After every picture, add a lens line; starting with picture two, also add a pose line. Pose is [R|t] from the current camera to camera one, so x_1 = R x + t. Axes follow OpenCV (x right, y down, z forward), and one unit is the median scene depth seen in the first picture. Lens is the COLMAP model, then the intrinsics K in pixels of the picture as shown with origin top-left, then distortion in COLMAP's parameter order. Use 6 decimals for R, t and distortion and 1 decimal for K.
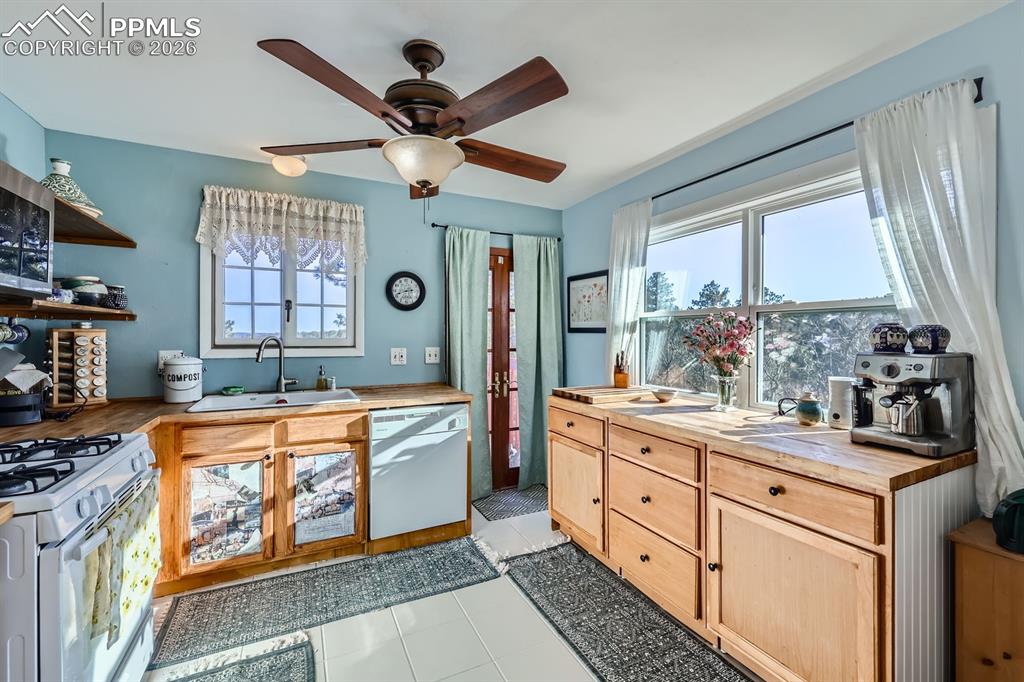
lens RADIAL K [[435.1, 0, 512.4], [0, 435.1, 337.3], [0, 0, 1]] dist [0.000041, -0.000297]
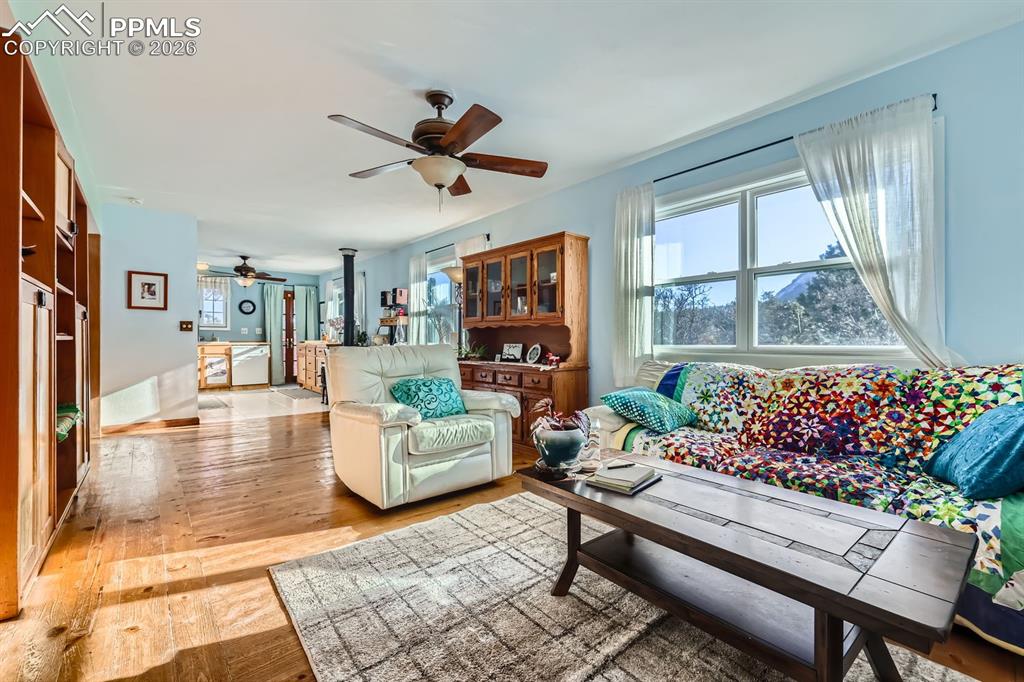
lens RADIAL K [[435.1, 0, 512.4], [0, 435.1, 342.1], [0, 0, 1]] dist [0.000041, -0.000297]
pose [[0.971575, -0.000516, 0.236733, 0.841201], [-0.000047, 0.999997, 0.002373, 0.123061], [-0.236733, -0.002317, 0.971572, -2.376300]]
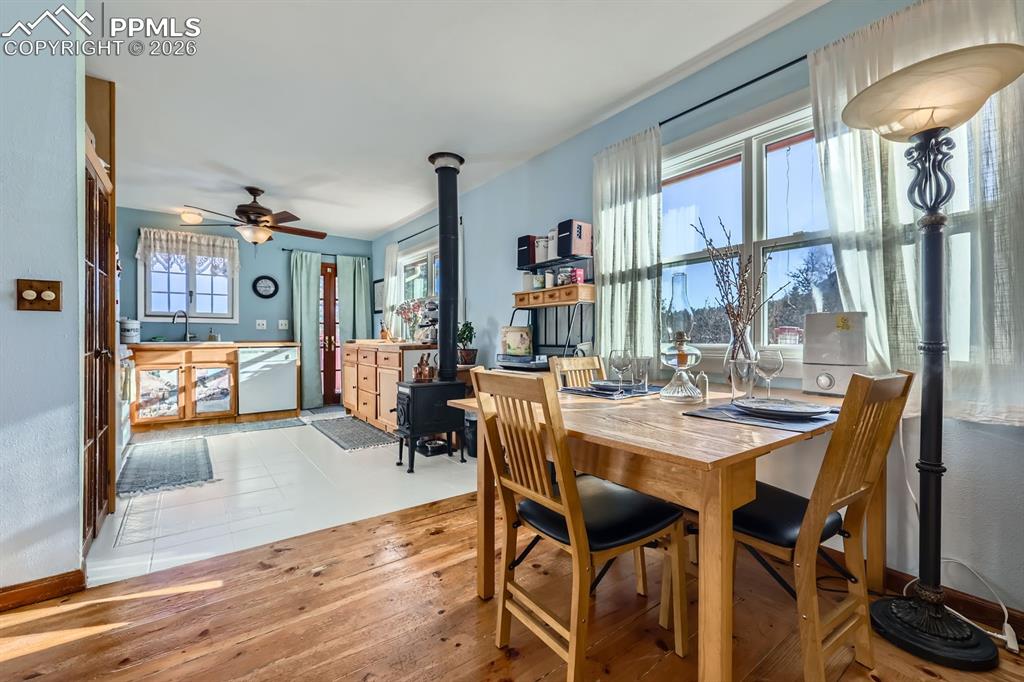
lens RADIAL K [[435.1, 0, 511.4], [0, 435.1, 339.6], [0, 0, 1]] dist [0.000041, -0.000297]
pose [[0.985120, -0.003024, 0.171839, 0.489759], [0.003074, 0.999995, -0.000025, 0.123175], [-0.171838, 0.000553, 0.985125, -1.020422]]
